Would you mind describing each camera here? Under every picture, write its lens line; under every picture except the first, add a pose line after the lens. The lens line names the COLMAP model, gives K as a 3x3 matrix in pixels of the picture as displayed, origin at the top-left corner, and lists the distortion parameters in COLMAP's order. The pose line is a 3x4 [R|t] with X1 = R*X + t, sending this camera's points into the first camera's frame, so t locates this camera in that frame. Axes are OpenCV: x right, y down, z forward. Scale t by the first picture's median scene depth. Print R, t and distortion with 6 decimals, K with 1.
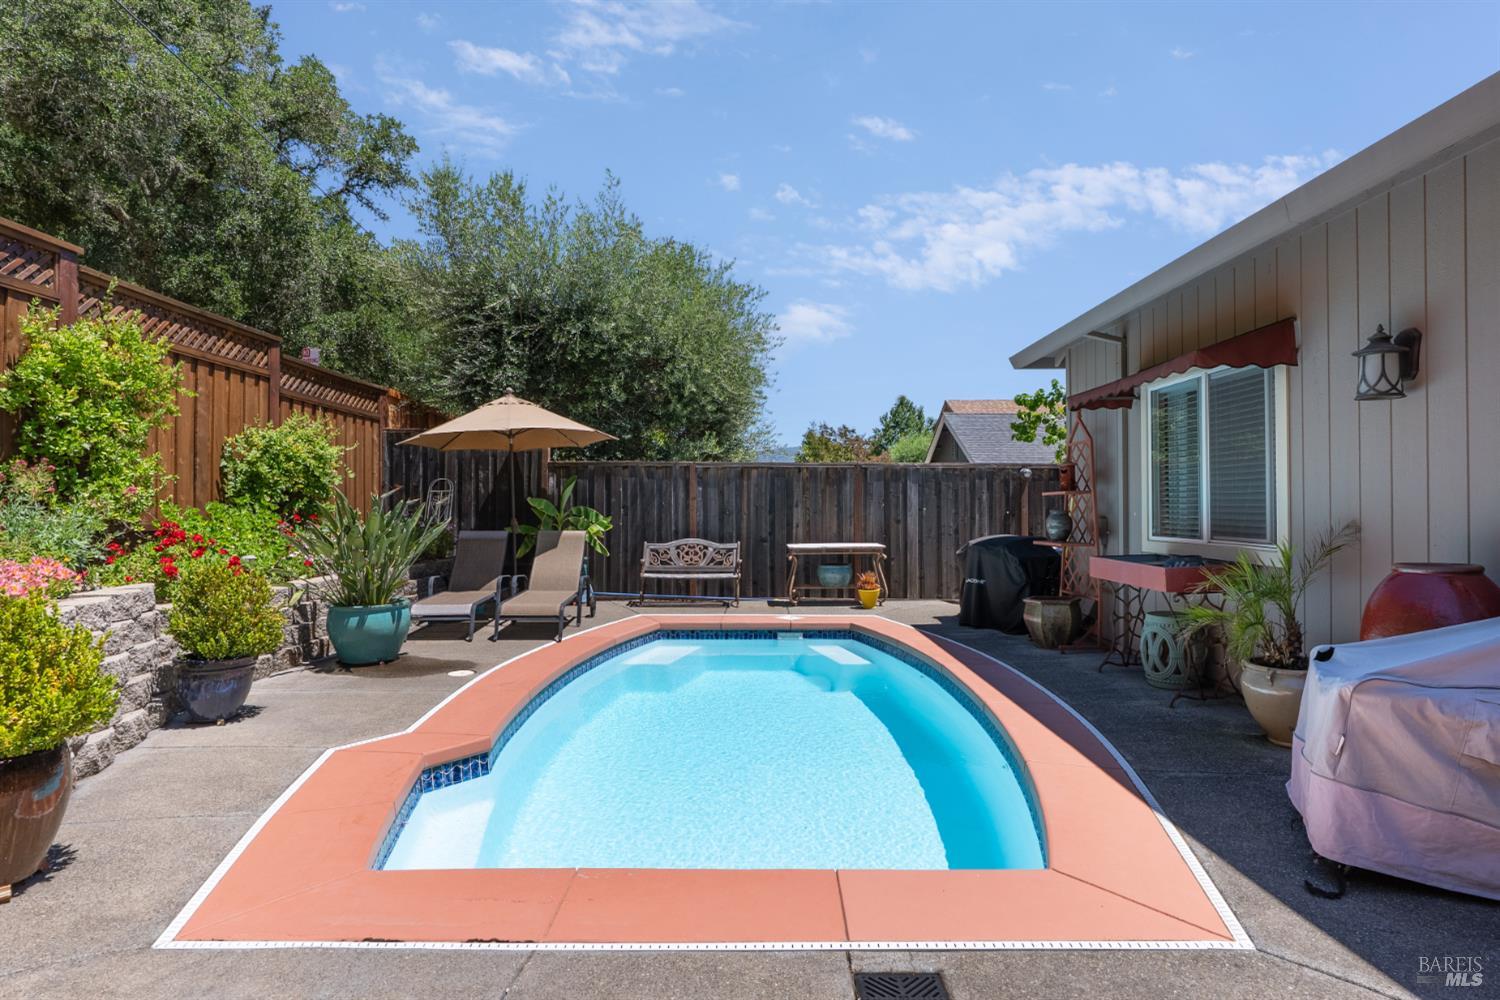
lens RADIAL K [[778.5, 0, 750.0], [0, 778.5, 500.0], [0, 0, 1]] dist [-0.007502, 0.001283]
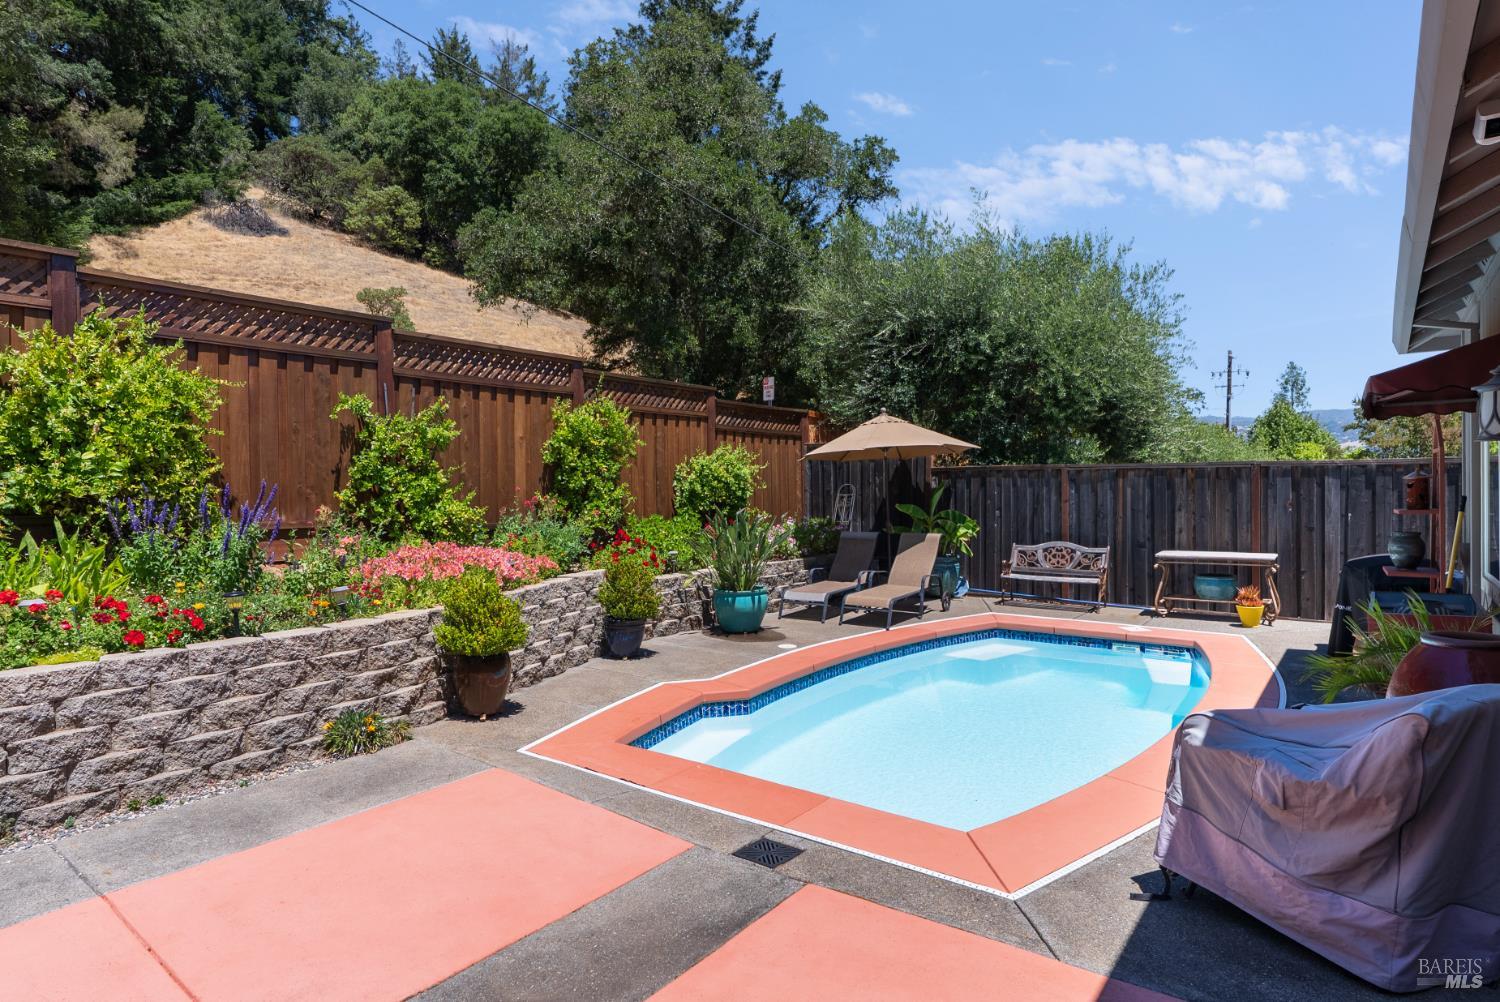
lens RADIAL K [[825.8, 0, 750.0], [0, 825.8, 501.0], [0, 0, 1]] dist [-0.004968, -0.000548]
pose [[0.793327, 0.002624, -0.608790, 0.281515], [0.016560, 0.999528, 0.025887, -0.041067], [0.608571, -0.030618, 0.792909, -0.099922]]
